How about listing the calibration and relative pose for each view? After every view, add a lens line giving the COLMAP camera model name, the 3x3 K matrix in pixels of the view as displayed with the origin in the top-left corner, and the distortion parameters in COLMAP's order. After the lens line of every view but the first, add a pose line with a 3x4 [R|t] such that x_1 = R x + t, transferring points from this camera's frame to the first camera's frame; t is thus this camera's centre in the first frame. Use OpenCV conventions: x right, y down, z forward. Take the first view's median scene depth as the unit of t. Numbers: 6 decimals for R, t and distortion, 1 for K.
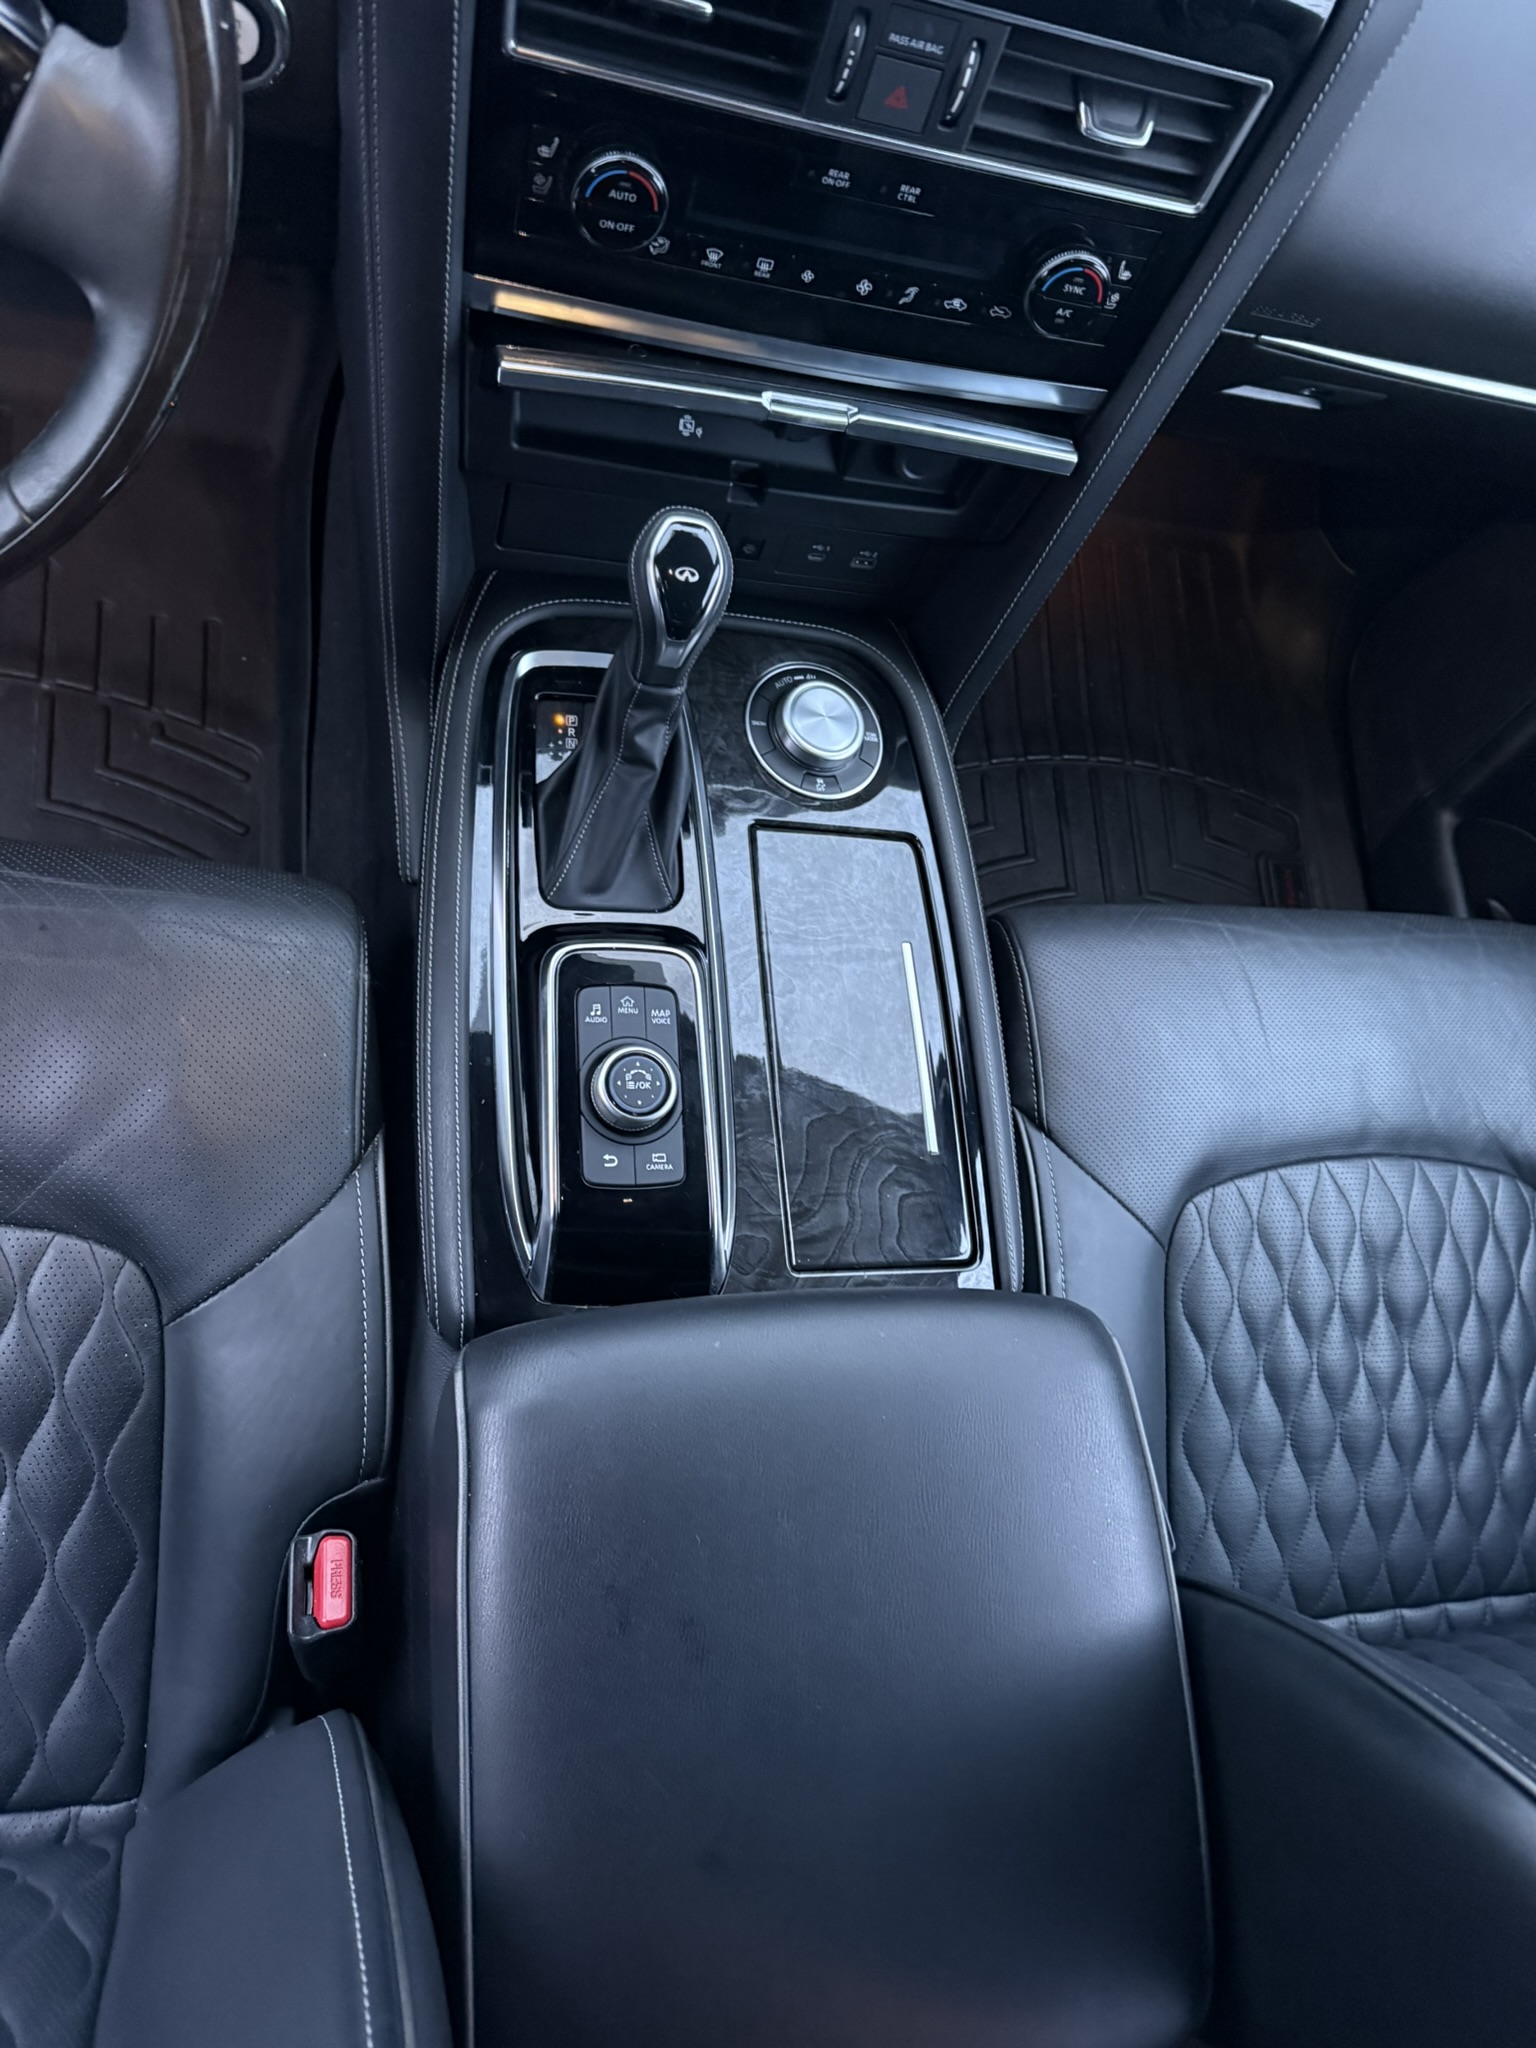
lens RADIAL K [[1527.0, 0, 768.0], [0, 1527.0, 1024.0], [0, 0, 1]] dist [0.077038, 0.011175]
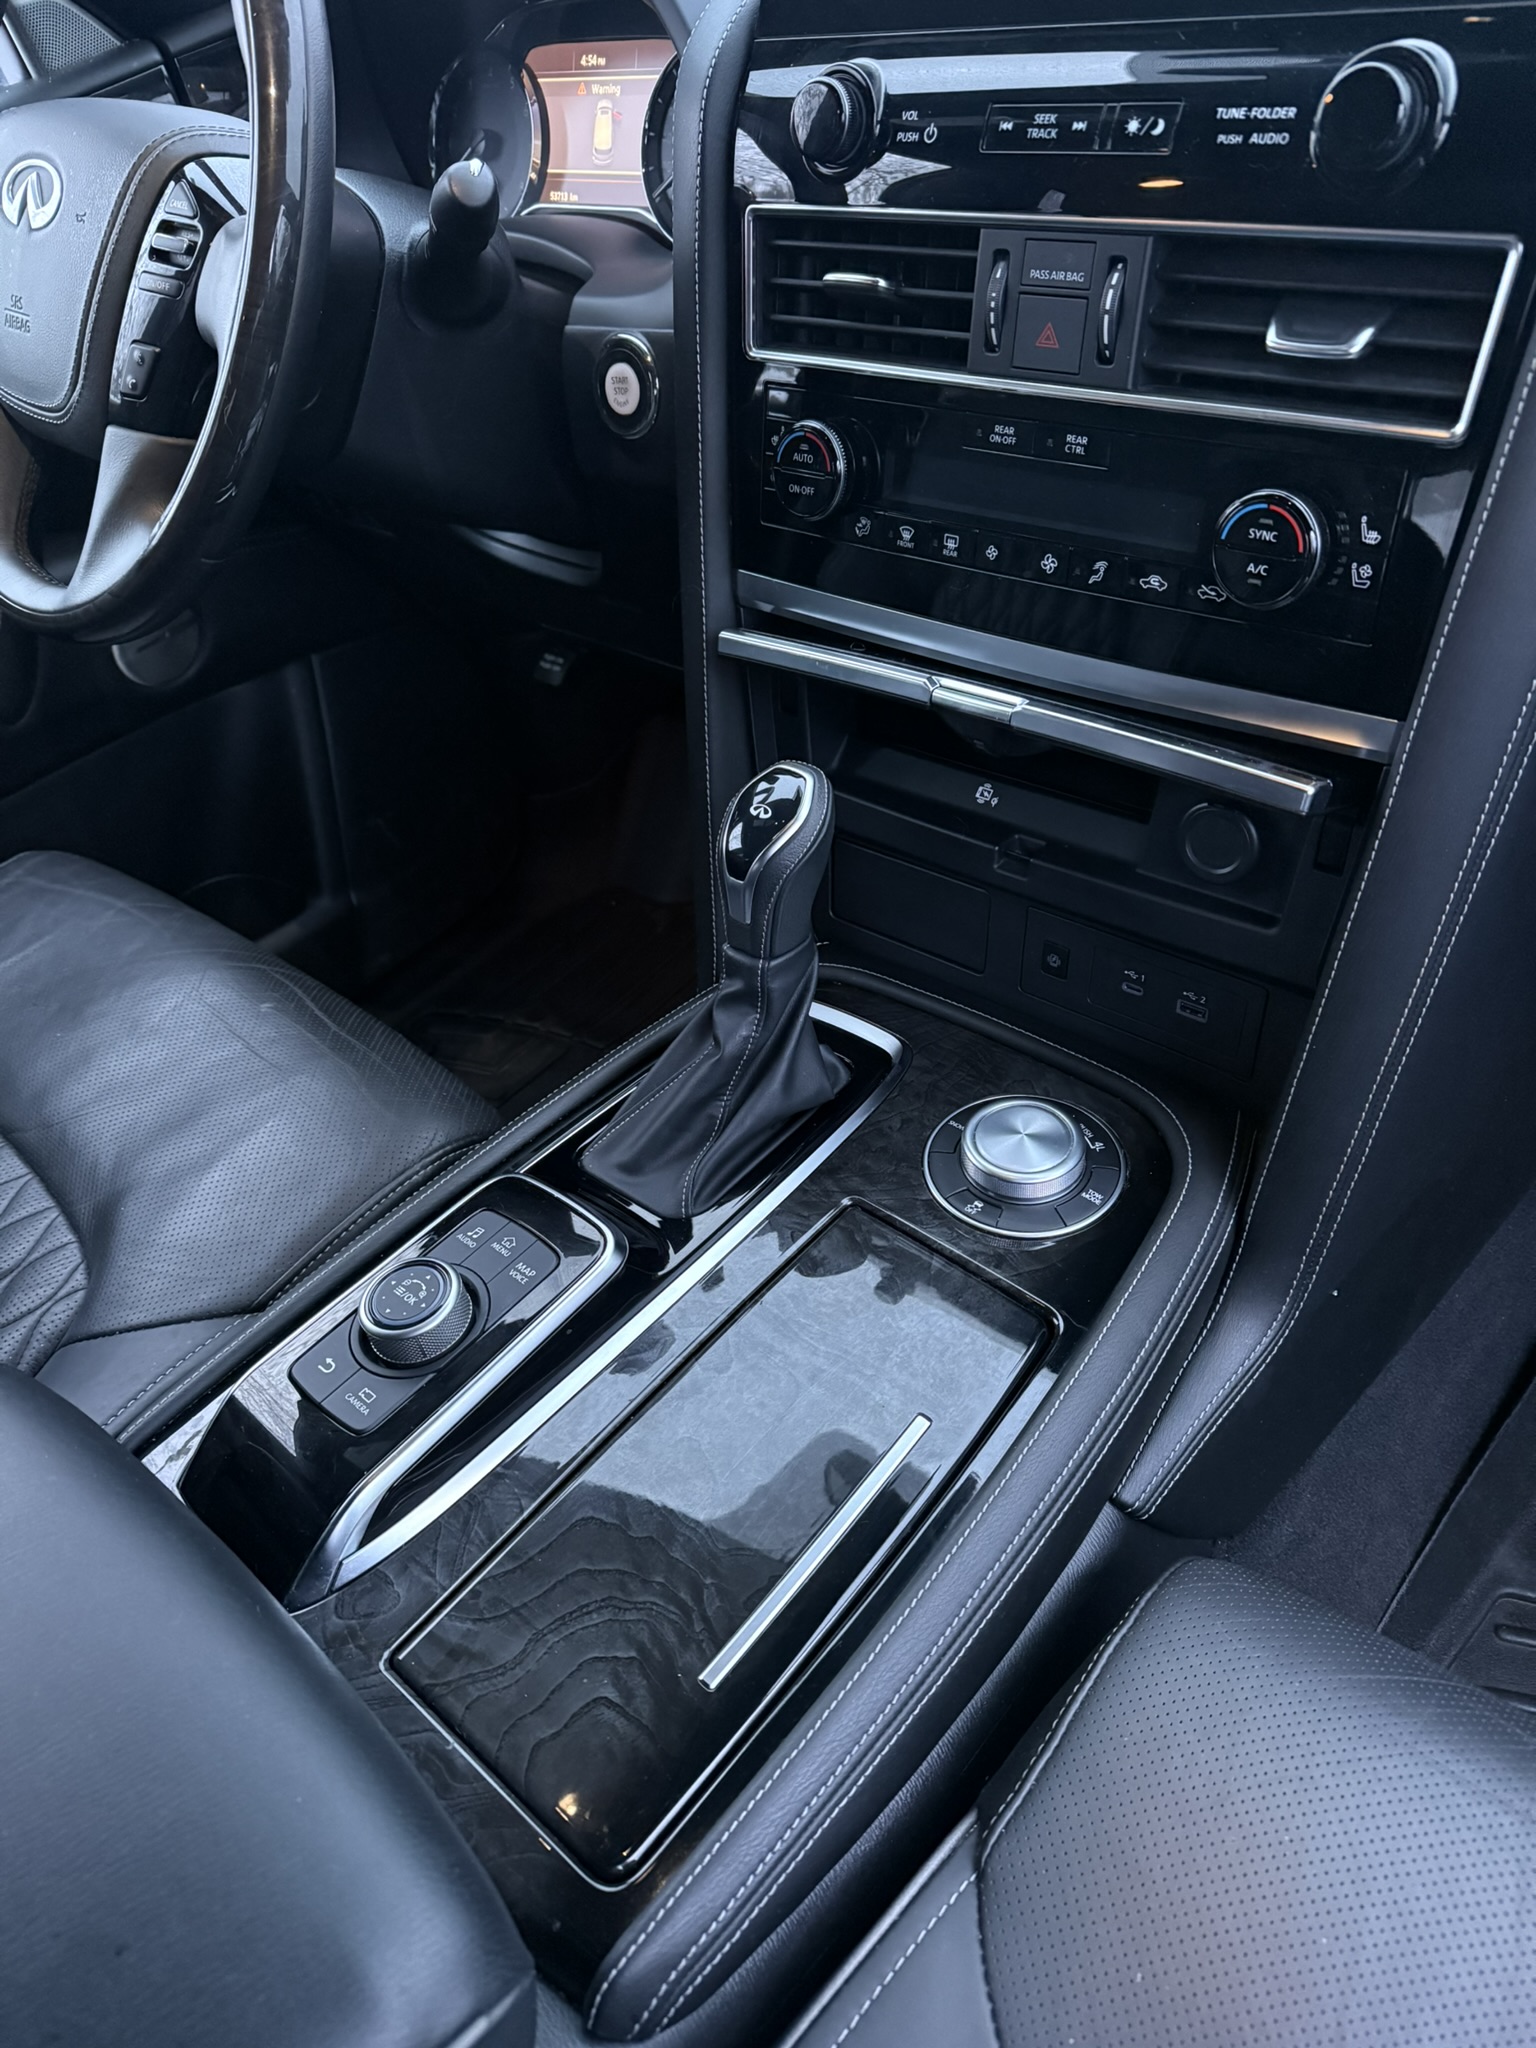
lens RADIAL K [[1421.9, 0, 768.0], [0, 1421.9, 1024.0], [0, 0, 1]] dist [0.105643, -0.121218]
pose [[0.602171, 0.134243, -0.787000, 0.633661], [-0.579823, 0.751167, -0.315520, 0.064105], [0.548812, 0.646318, 0.530168, 0.652431]]
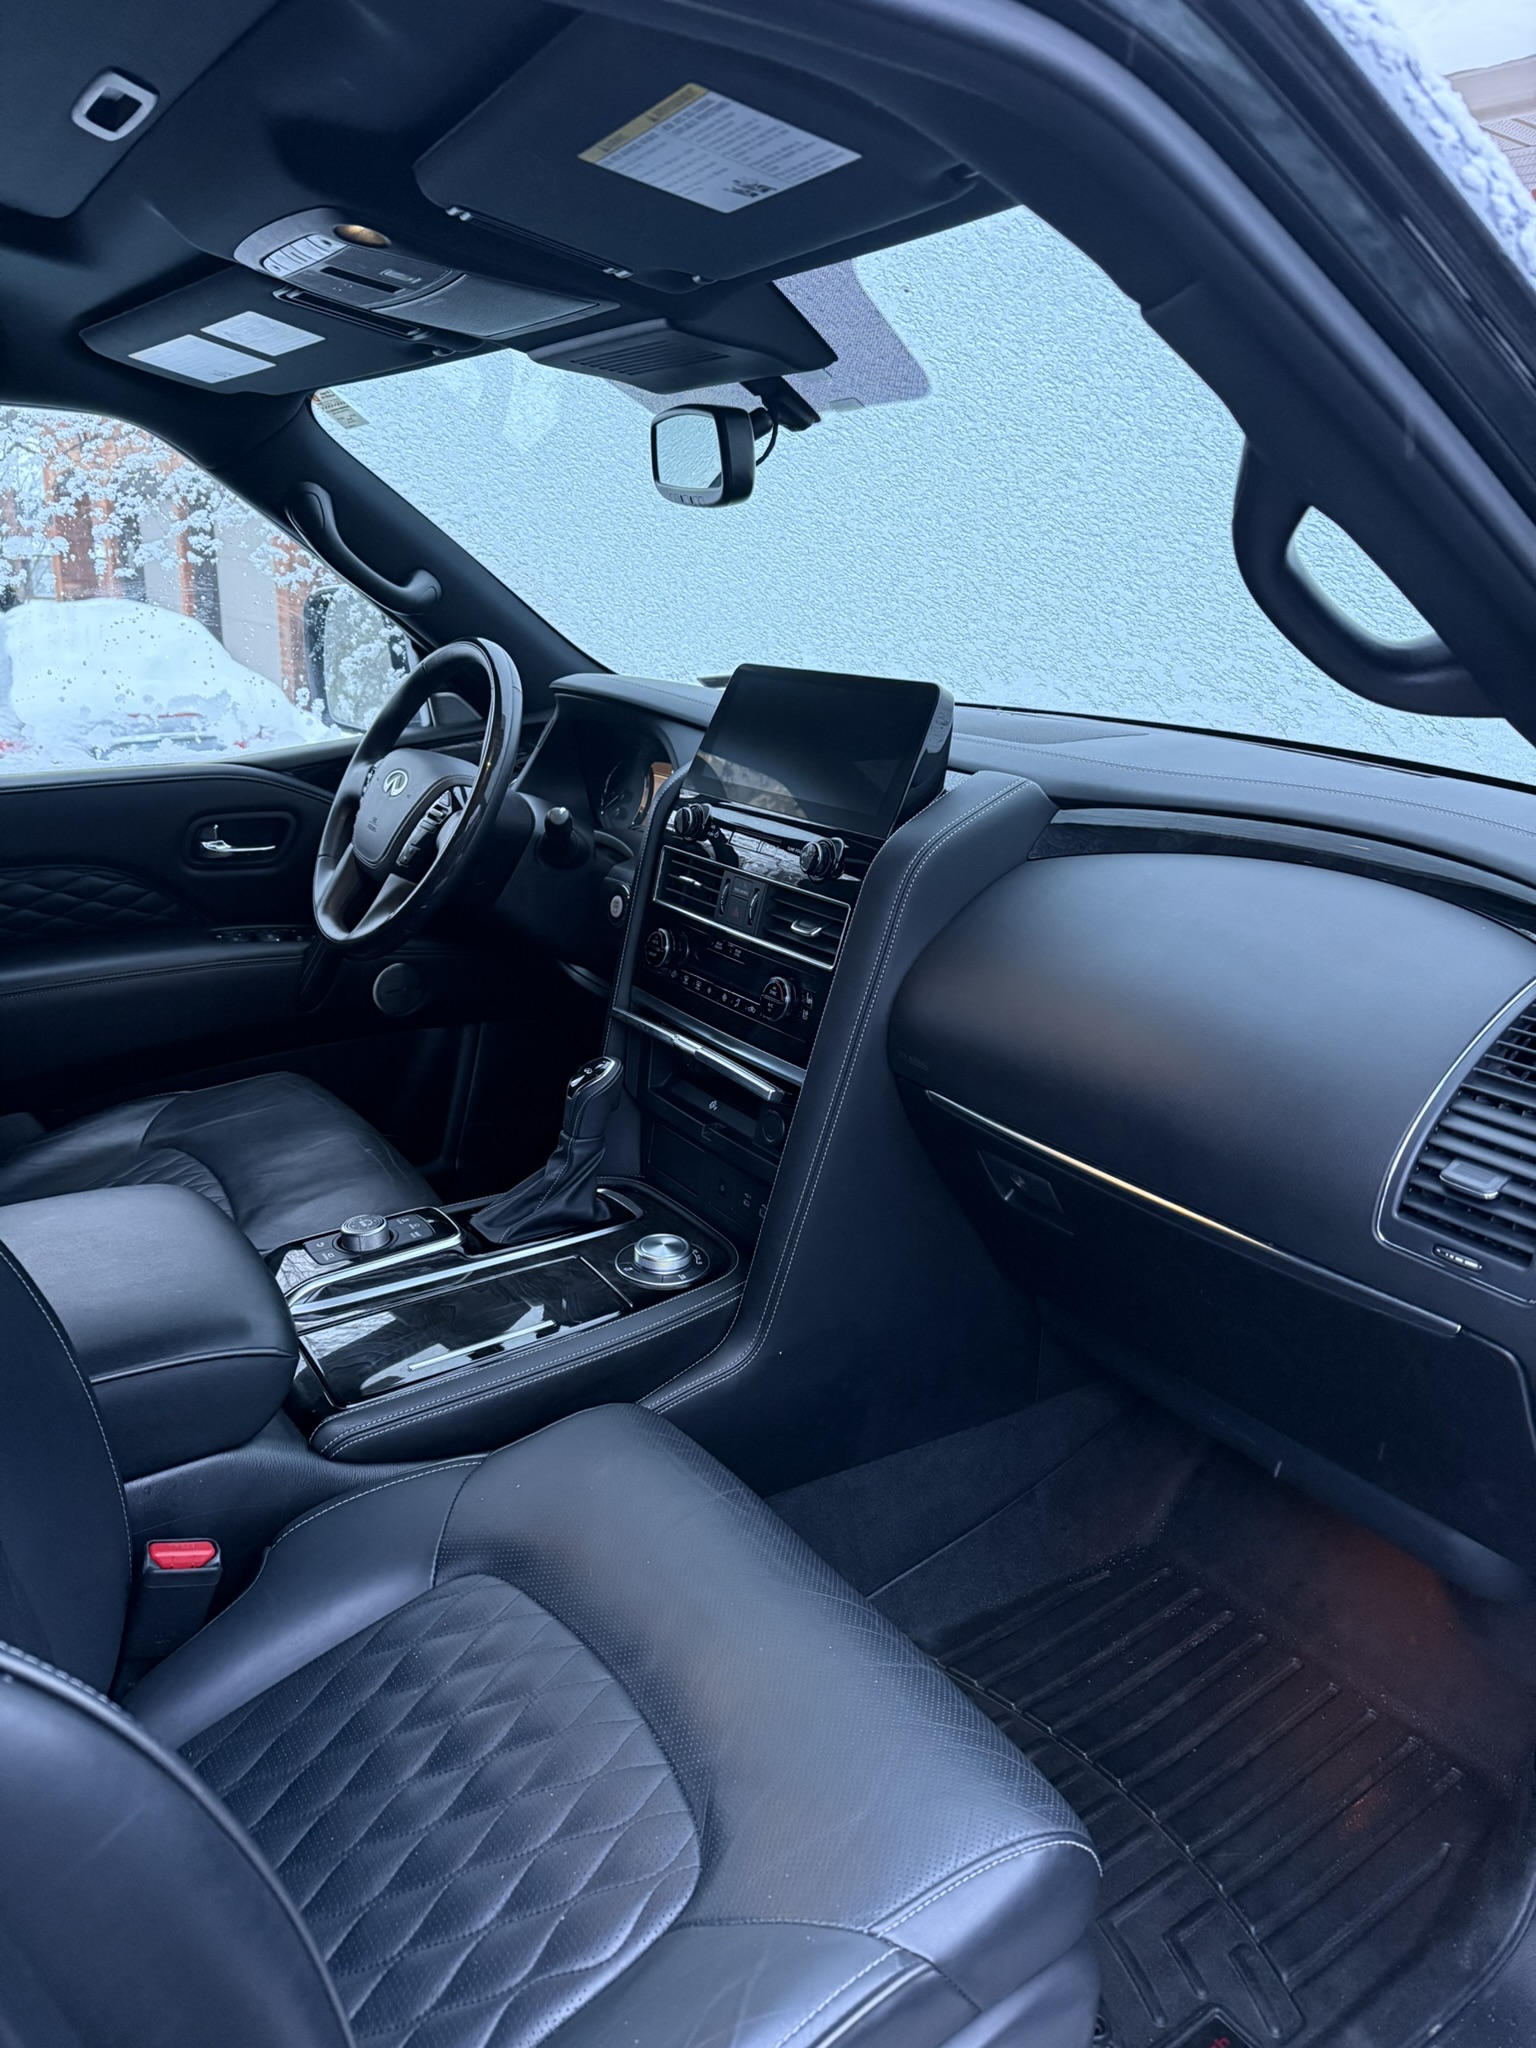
lens RADIAL K [[1421.9, 0, 768.0], [0, 1421.9, 1024.0], [0, 0, 1]] dist [0.105643, -0.121218]
pose [[0.465316, -0.044312, -0.884035, 1.749703], [-0.787072, 0.436228, -0.436145, 0.319098], [0.404968, 0.898744, 0.168107, 0.737472]]
